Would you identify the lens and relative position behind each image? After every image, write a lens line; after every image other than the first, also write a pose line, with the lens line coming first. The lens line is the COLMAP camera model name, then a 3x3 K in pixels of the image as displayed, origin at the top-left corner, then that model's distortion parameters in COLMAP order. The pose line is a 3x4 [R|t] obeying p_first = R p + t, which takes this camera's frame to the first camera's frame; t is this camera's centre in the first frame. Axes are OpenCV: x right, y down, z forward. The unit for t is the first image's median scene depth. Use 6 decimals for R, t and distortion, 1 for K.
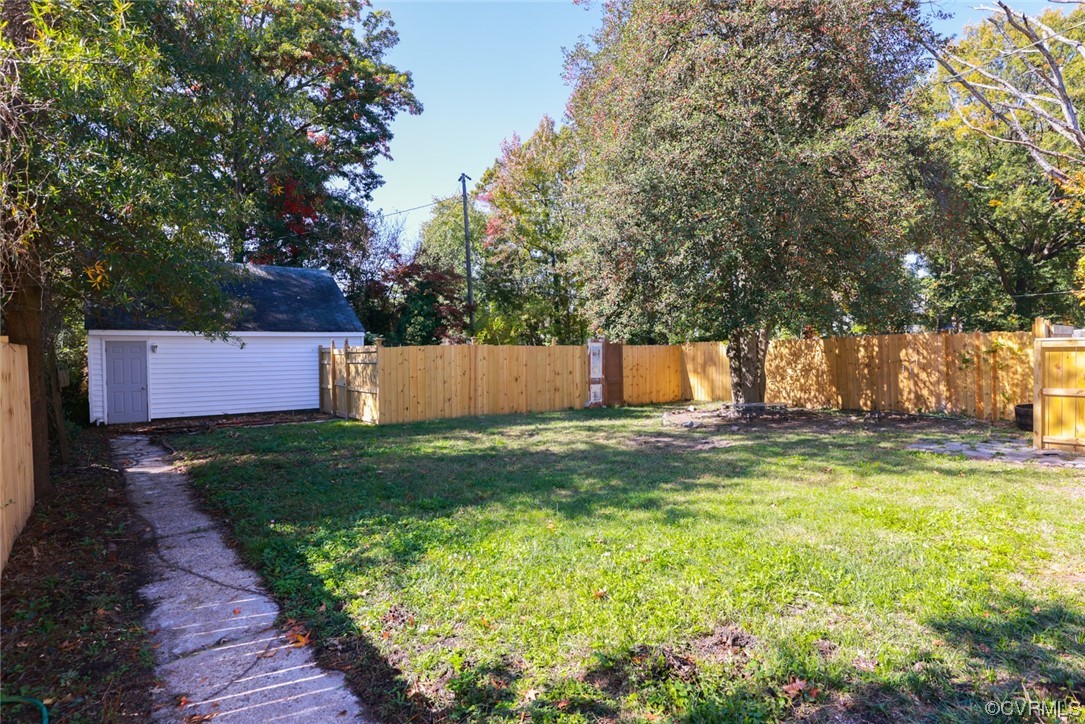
lens RADIAL K [[602.0, 0, 542.6], [0, 602.0, 363.0], [0, 0, 1]] dist [-0.002612, 0.000190]
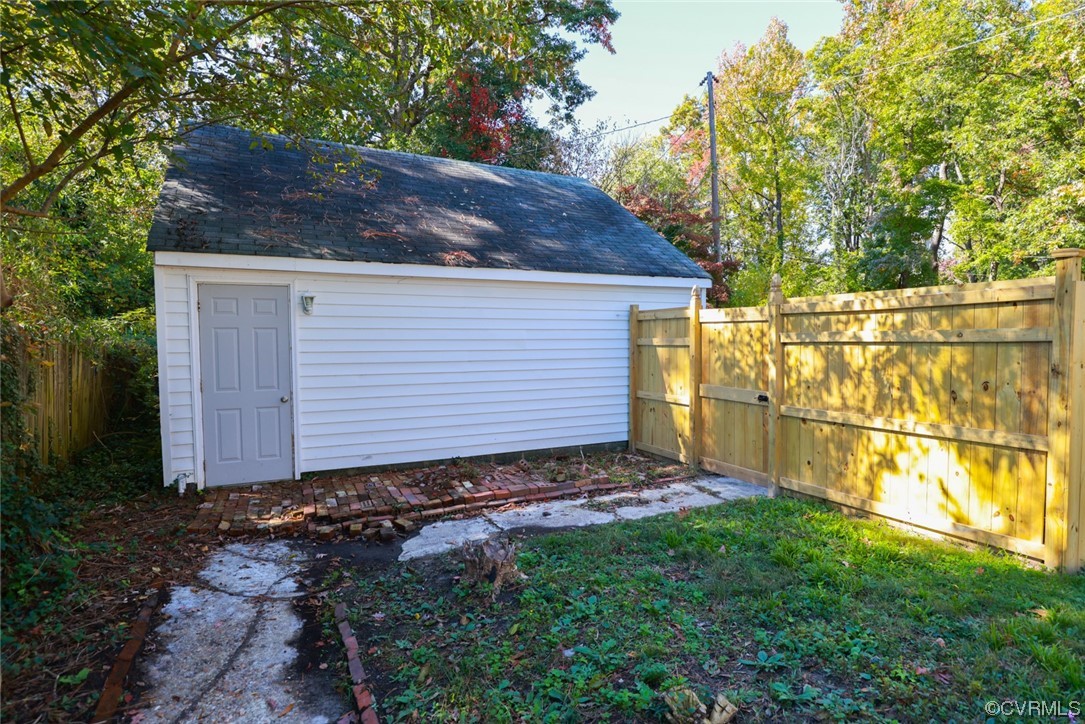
lens RADIAL K [[602.0, 0, 542.6], [0, 602.0, 363.0], [0, 0, 1]] dist [-0.002612, 0.000190]
pose [[0.981400, 0.010884, -0.191667, -0.350589], [-0.006433, 0.999695, 0.023830, 0.004264], [0.191868, -0.022153, 0.981171, 0.537393]]
